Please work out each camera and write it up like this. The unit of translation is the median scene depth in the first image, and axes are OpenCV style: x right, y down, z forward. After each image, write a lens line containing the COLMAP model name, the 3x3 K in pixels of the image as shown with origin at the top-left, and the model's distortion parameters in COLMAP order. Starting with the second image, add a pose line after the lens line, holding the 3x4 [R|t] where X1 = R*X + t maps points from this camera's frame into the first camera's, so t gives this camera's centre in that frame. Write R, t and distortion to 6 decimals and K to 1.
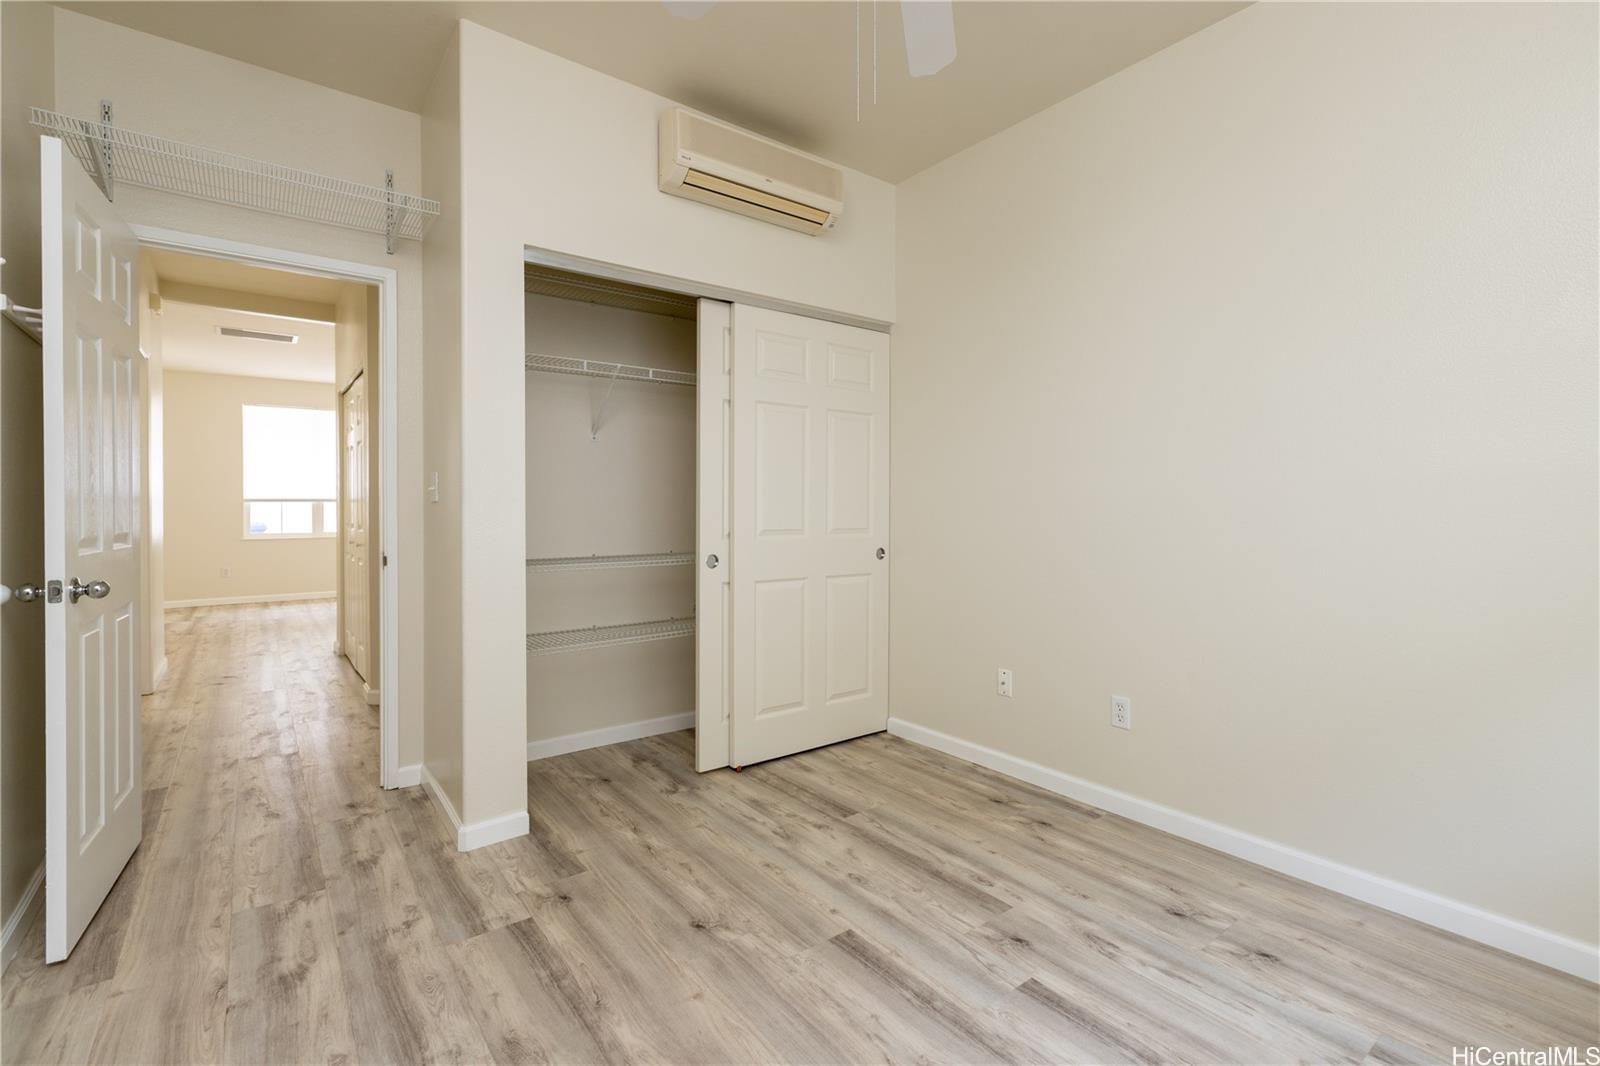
lens RADIAL K [[731.8, 0, 804.4], [0, 731.8, 525.4], [0, 0, 1]] dist [0.000060, -0.000303]
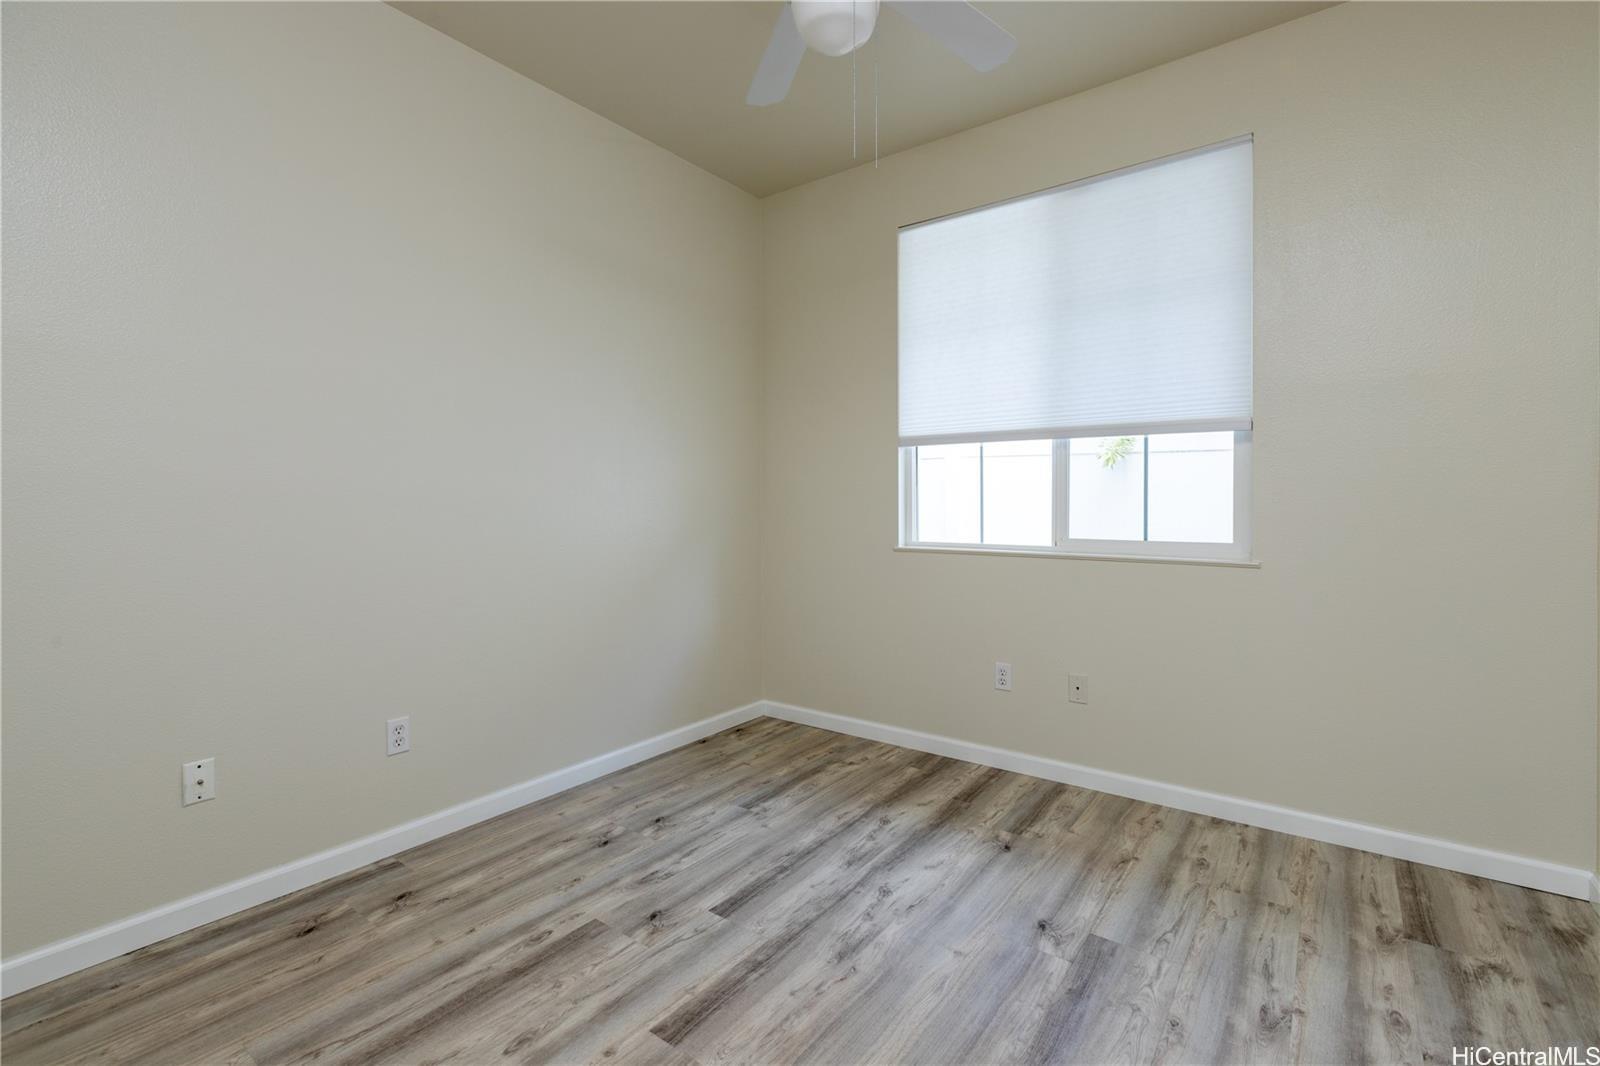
lens RADIAL K [[731.8, 0, 798.0], [0, 731.8, 524.2], [0, 0, 1]] dist [0.000060, -0.000303]
pose [[-0.292959, -0.022574, 0.955859, -0.658025], [0.025190, 0.999192, 0.031318, -0.017116], [-0.955793, 0.033253, -0.292153, 0.952394]]
